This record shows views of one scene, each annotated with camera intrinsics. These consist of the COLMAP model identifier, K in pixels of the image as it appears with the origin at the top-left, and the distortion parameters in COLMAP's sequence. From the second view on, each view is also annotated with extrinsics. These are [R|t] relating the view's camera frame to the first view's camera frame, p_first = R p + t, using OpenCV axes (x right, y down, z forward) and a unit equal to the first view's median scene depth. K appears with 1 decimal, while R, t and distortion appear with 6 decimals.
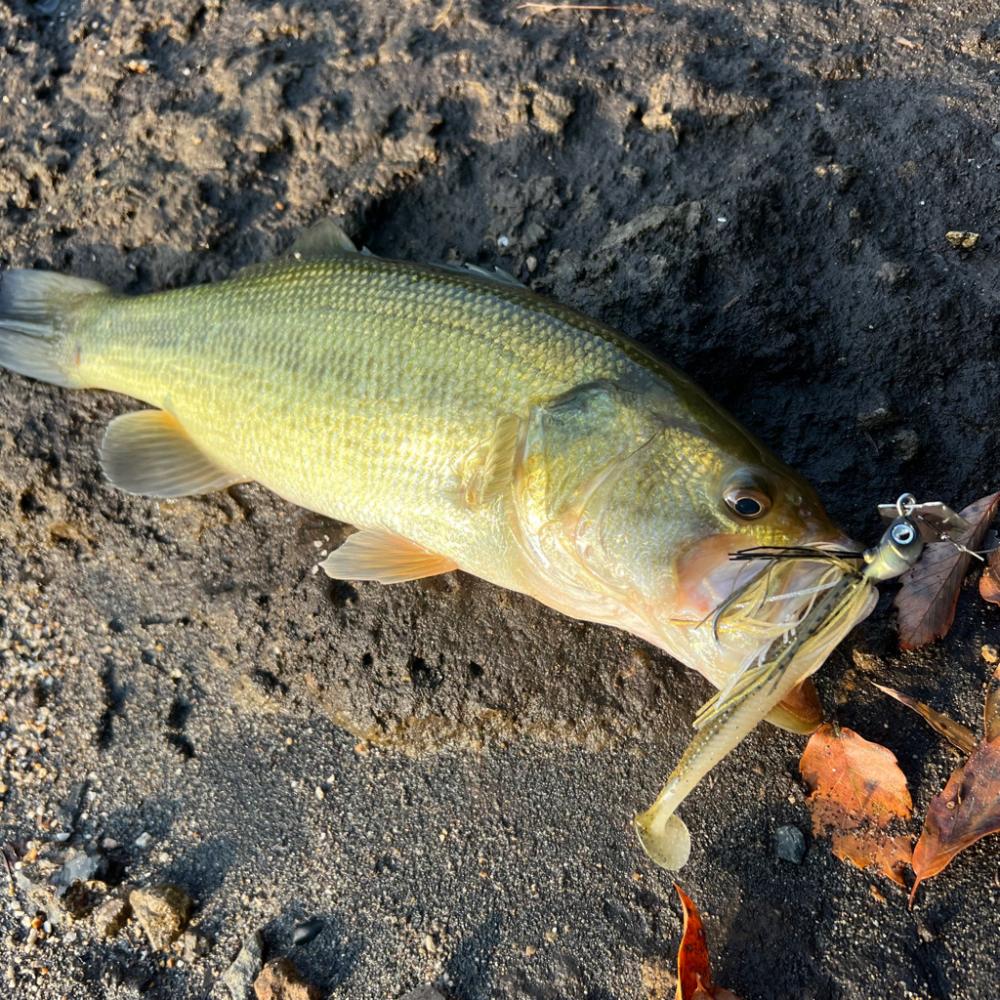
lens RADIAL K [[1110.3, 0, 516.7], [0, 1110.3, 499.4], [0, 0, 1]] dist [-0.123803, 0.125527]
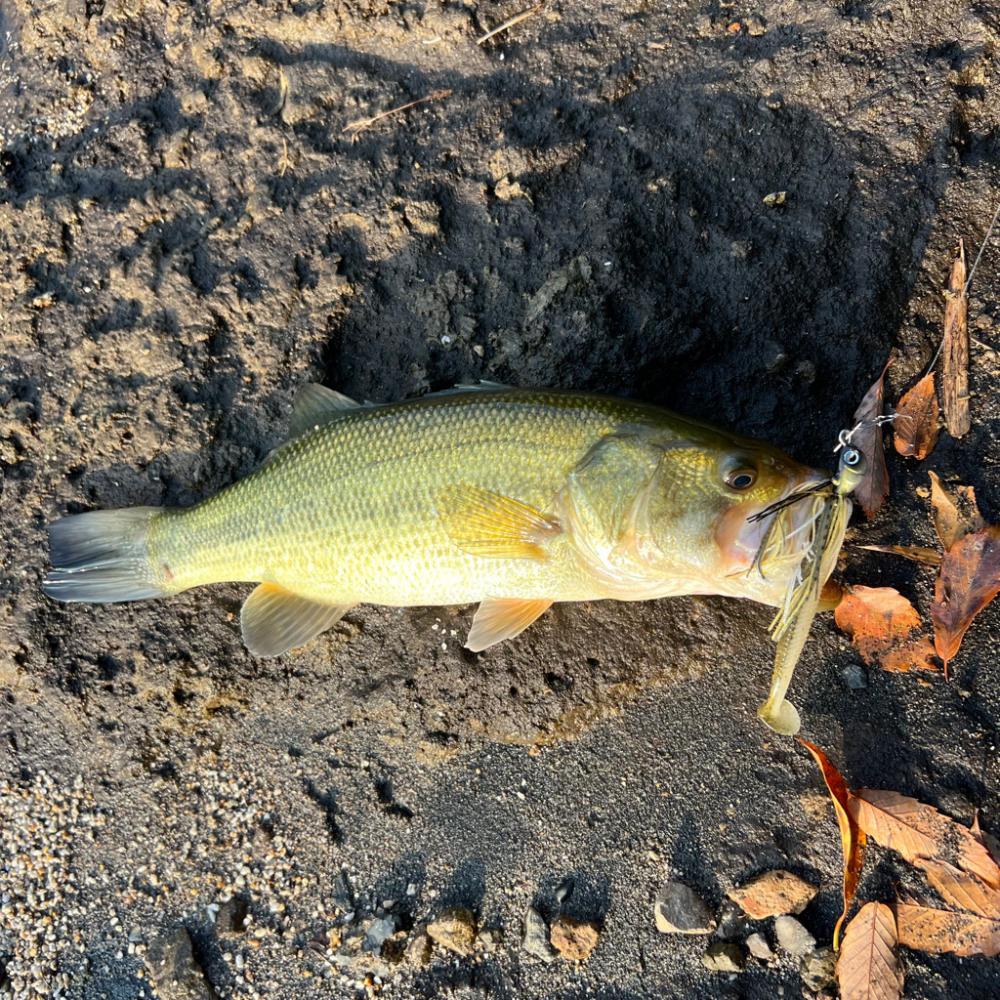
lens RADIAL K [[1110.3, 0, 516.7], [0, 1110.3, 499.4], [0, 0, 1]] dist [-0.123803, 0.125527]
pose [[0.899005, -0.425369, 0.104165, -0.157720], [0.415131, 0.903487, 0.106667, -0.184145], [-0.139485, -0.052652, 0.988823, -0.270828]]
